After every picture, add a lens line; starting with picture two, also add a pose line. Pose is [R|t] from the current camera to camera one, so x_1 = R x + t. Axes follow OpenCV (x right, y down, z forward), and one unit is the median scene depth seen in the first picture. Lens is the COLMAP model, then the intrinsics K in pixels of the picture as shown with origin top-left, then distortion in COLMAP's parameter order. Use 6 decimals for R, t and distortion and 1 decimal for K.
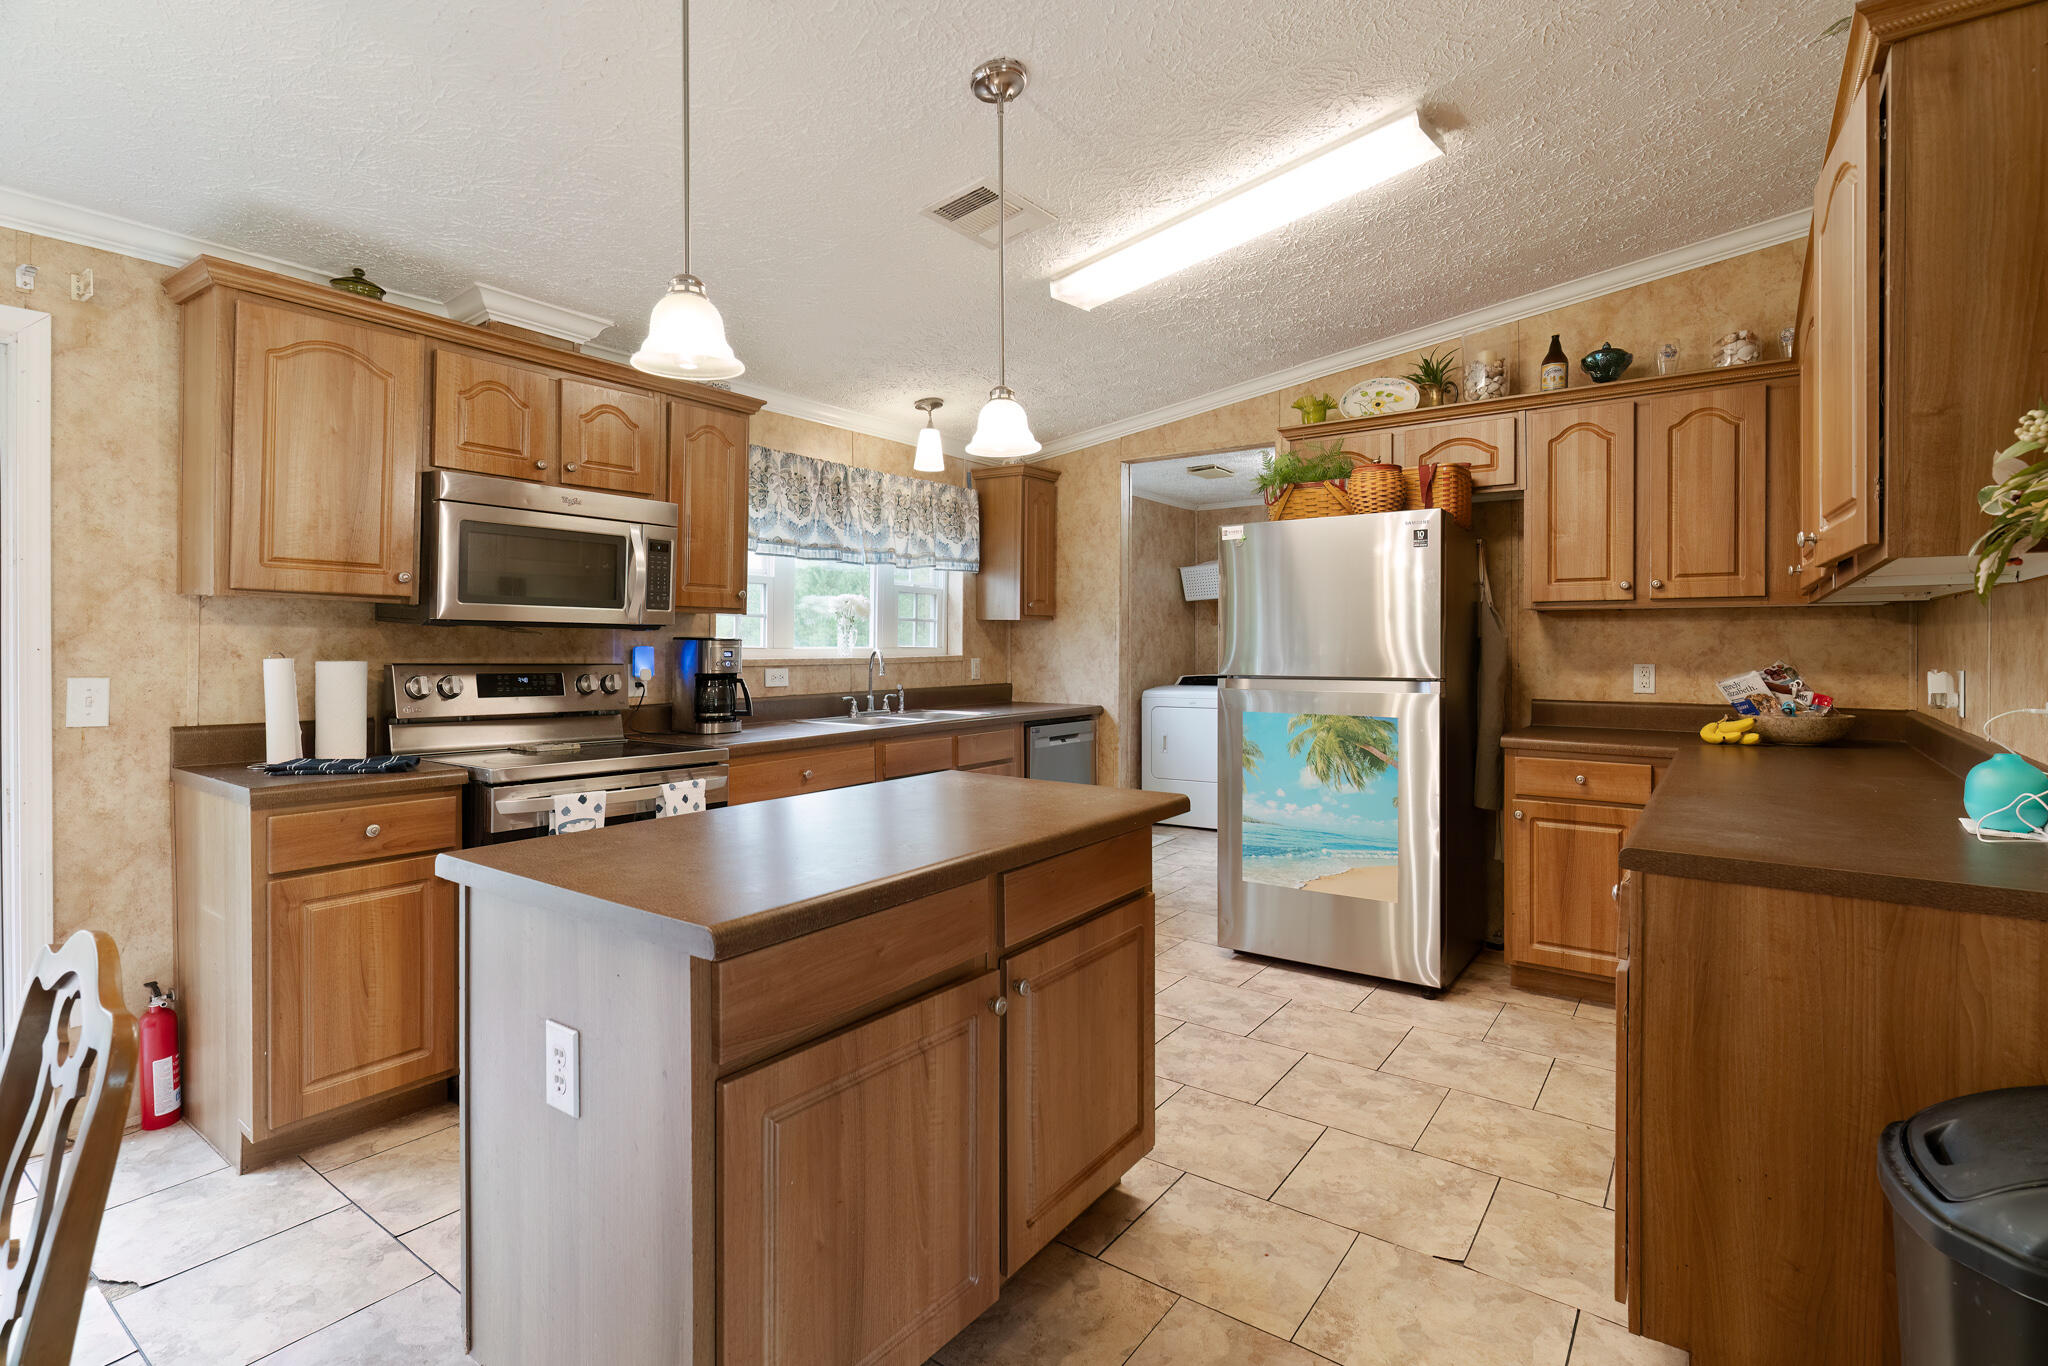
lens RADIAL K [[984.1, 0, 1006.3], [0, 984.1, 648.3], [0, 0, 1]] dist [0.007226, -0.003282]
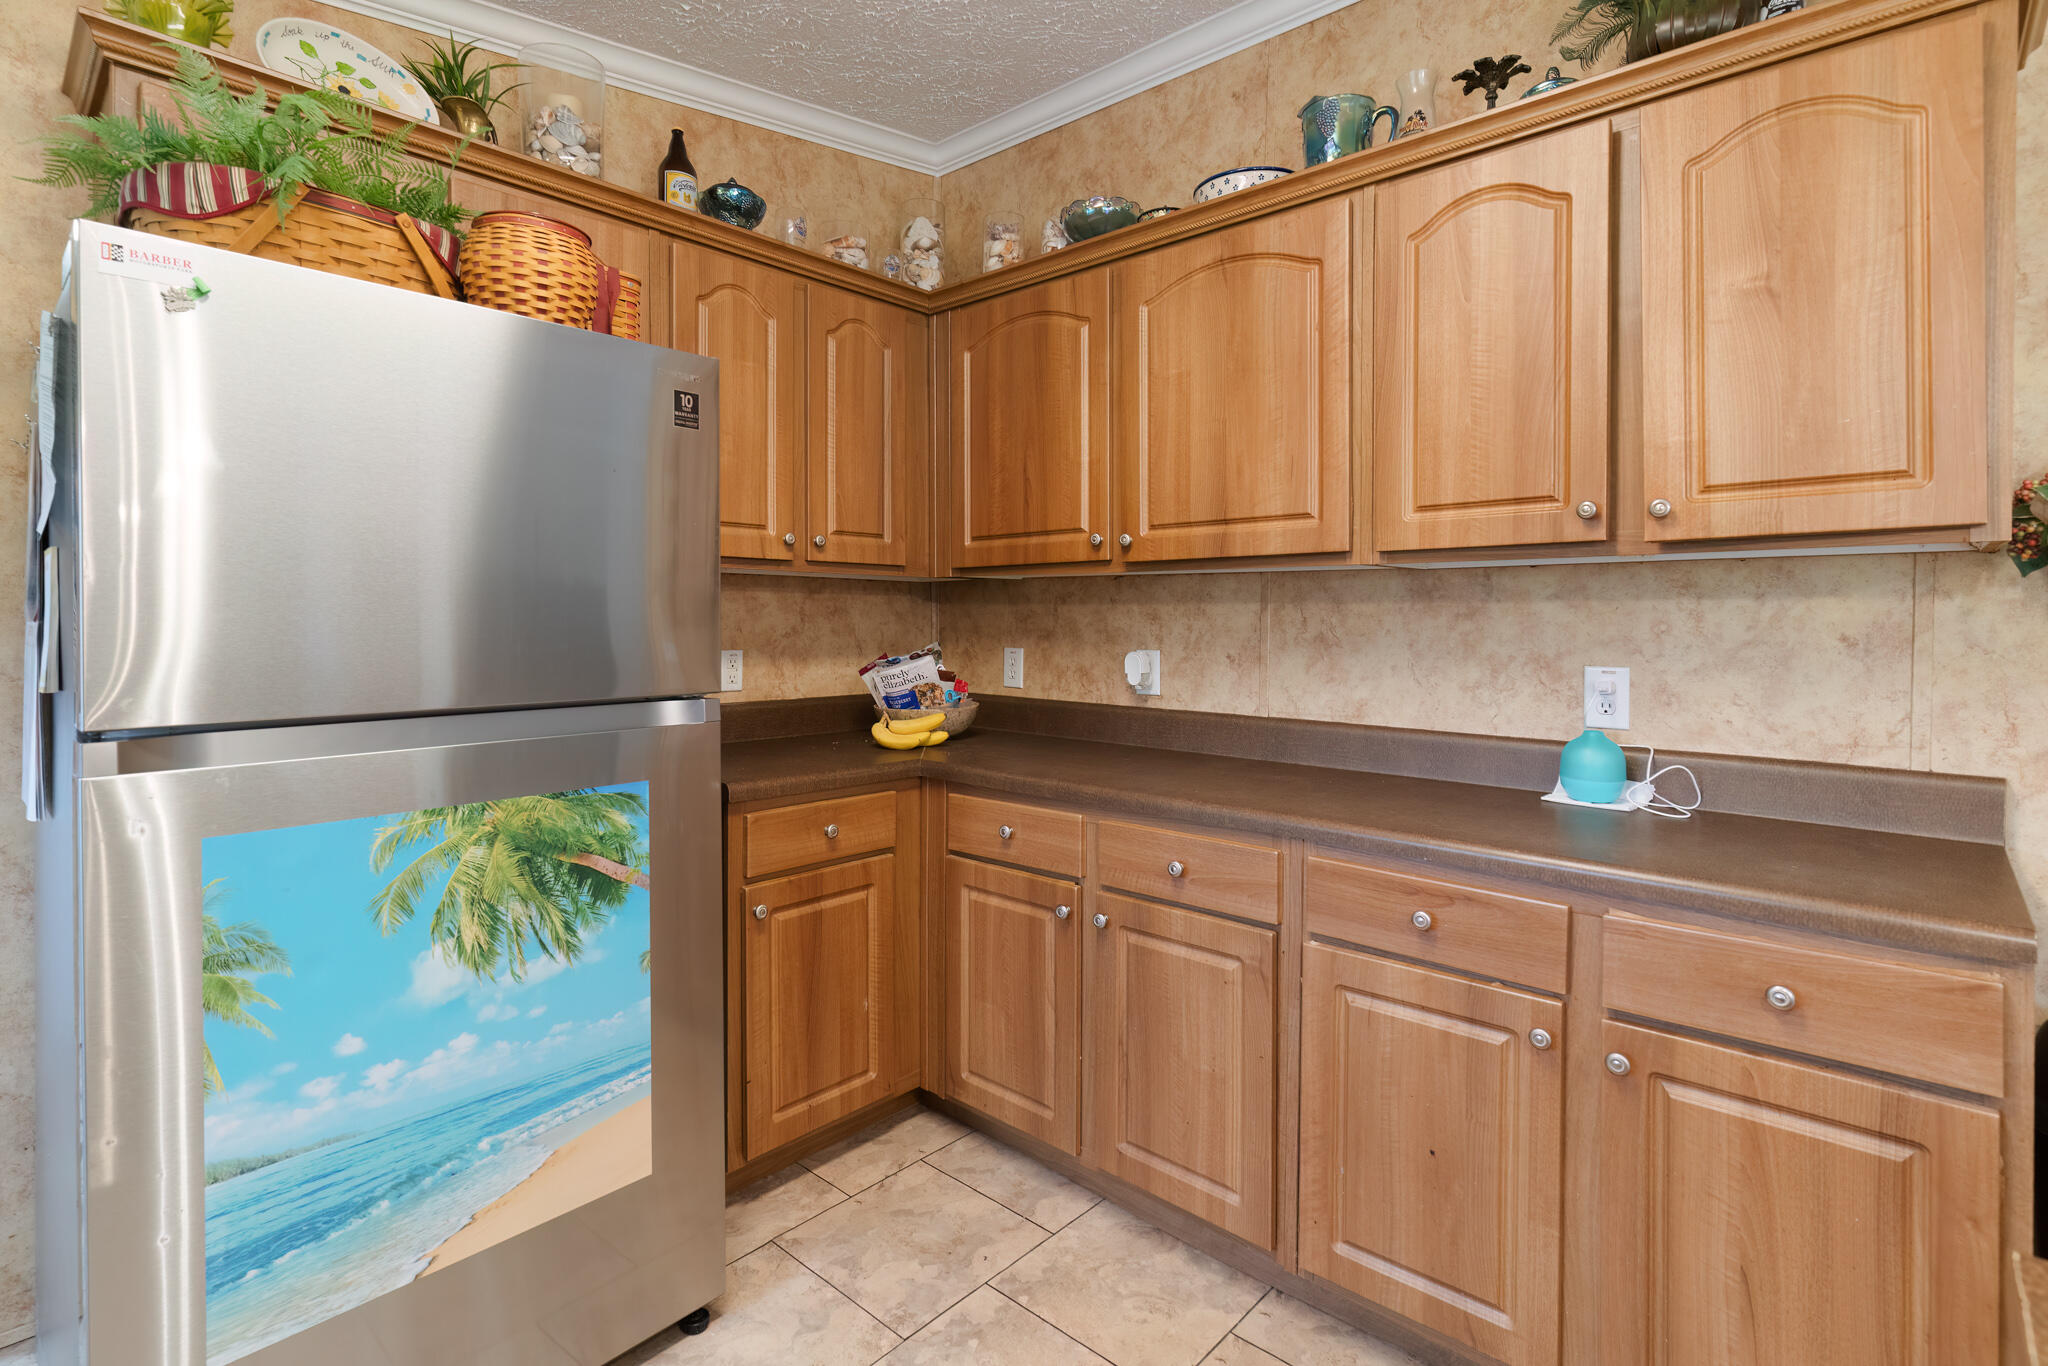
lens RADIAL K [[984.1, 0, 1031.4], [0, 984.1, 633.8], [0, 0, 1]] dist [0.007226, -0.003282]
pose [[0.092921, -0.012826, 0.995591, -0.133777], [-0.001322, 0.999915, 0.013005, -0.015598], [-0.995673, -0.002524, 0.092896, 1.966897]]
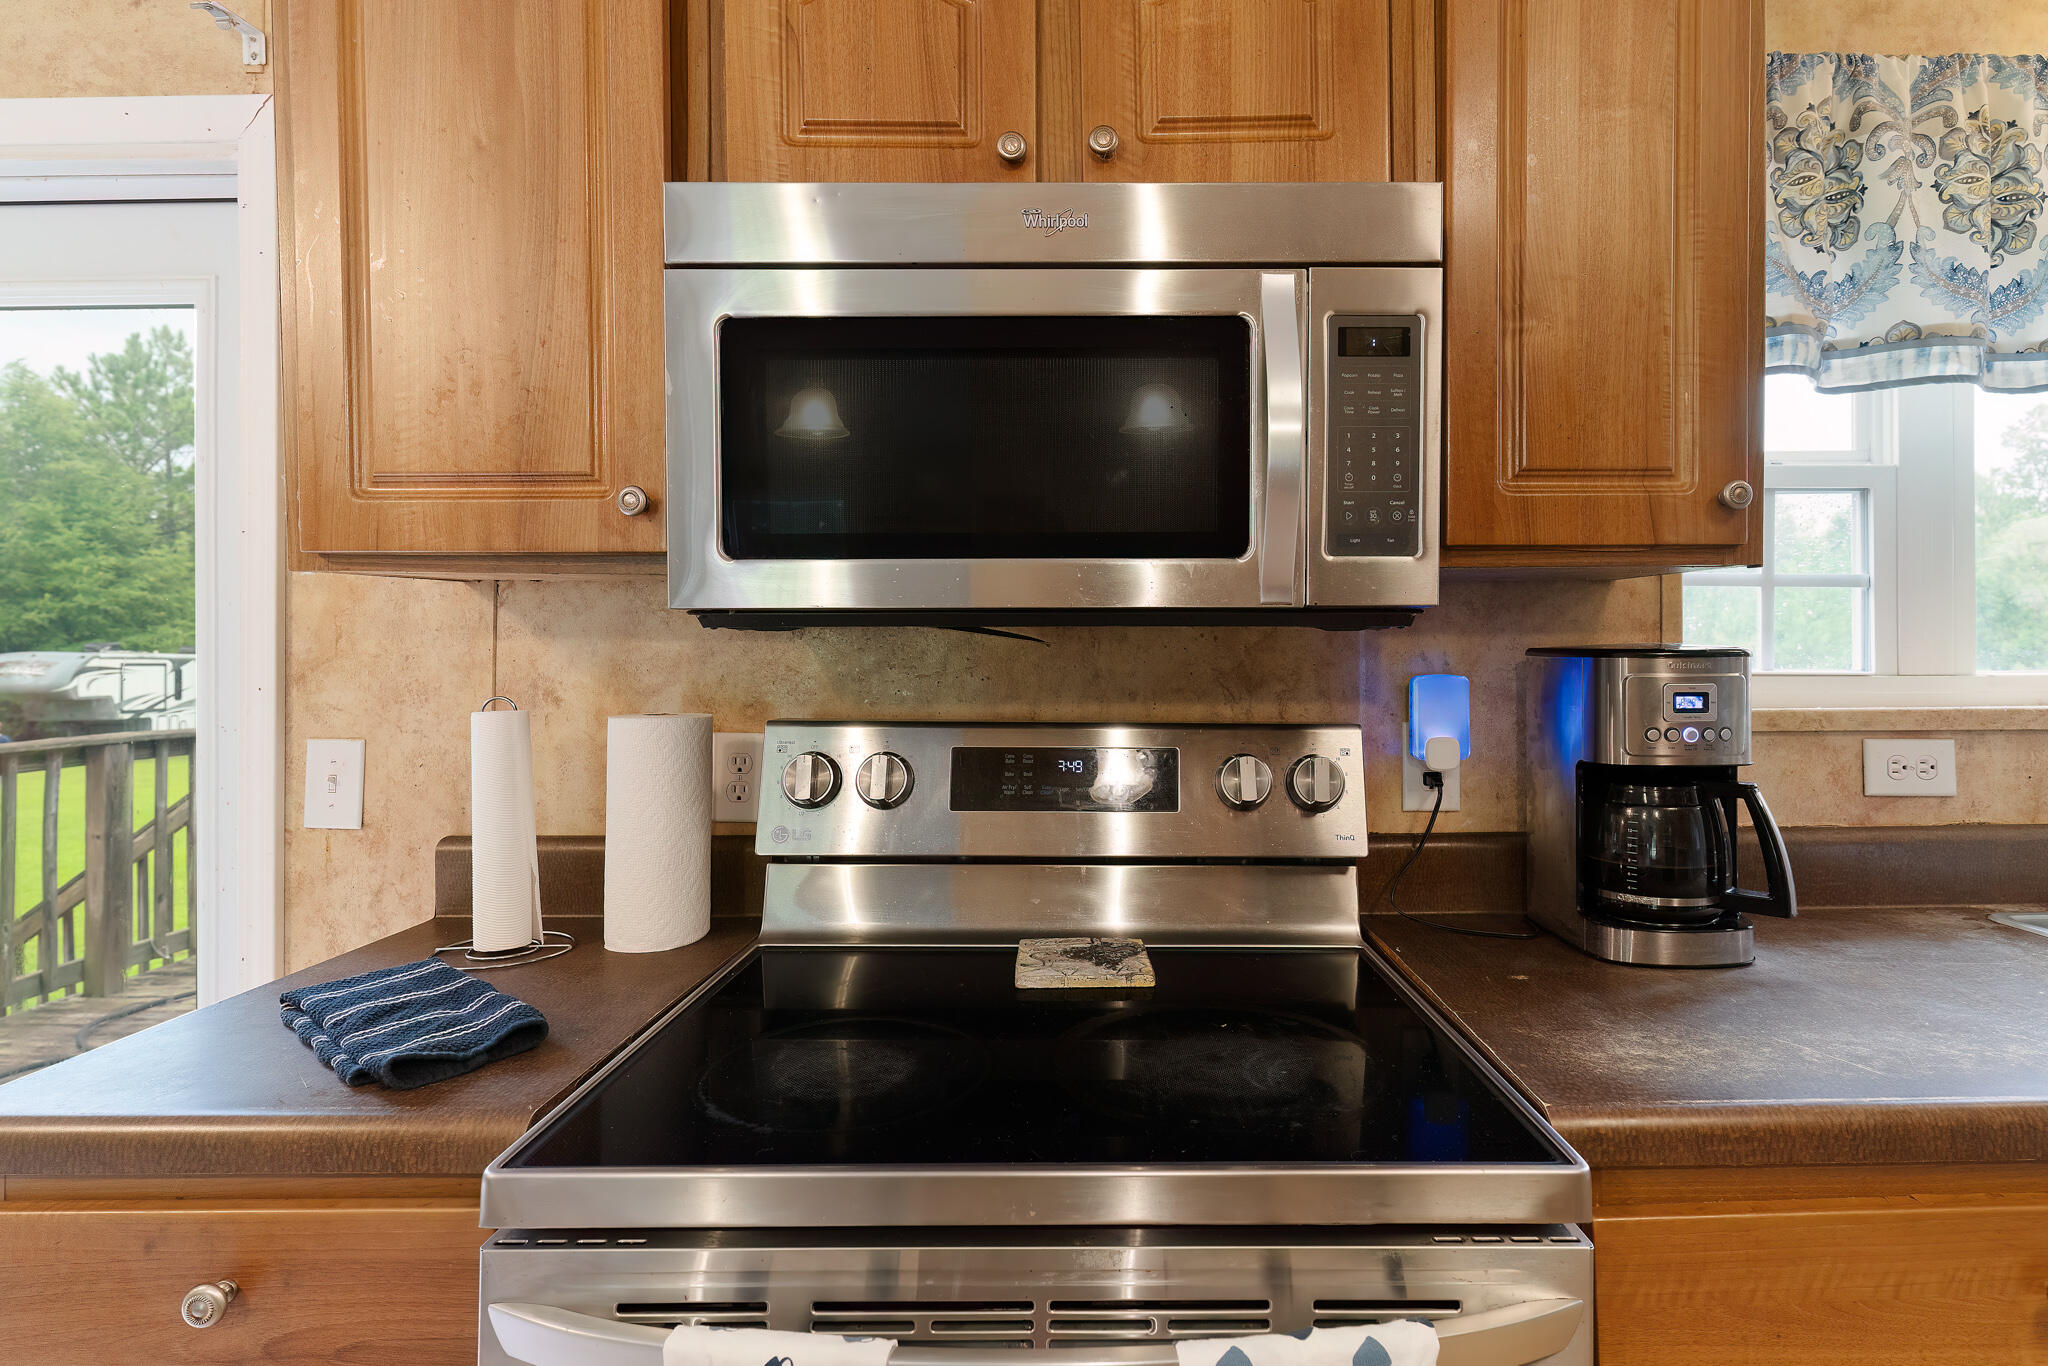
lens RADIAL K [[984.1, 0, 1100.3], [0, 984.1, 648.2], [0, 0, 1]] dist [0.007226, -0.003282]
pose [[0.600911, -0.016853, -0.799138, -0.130944], [0.006082, 0.999845, -0.016512, -0.005615], [0.799293, 0.005062, 0.600920, 0.583260]]
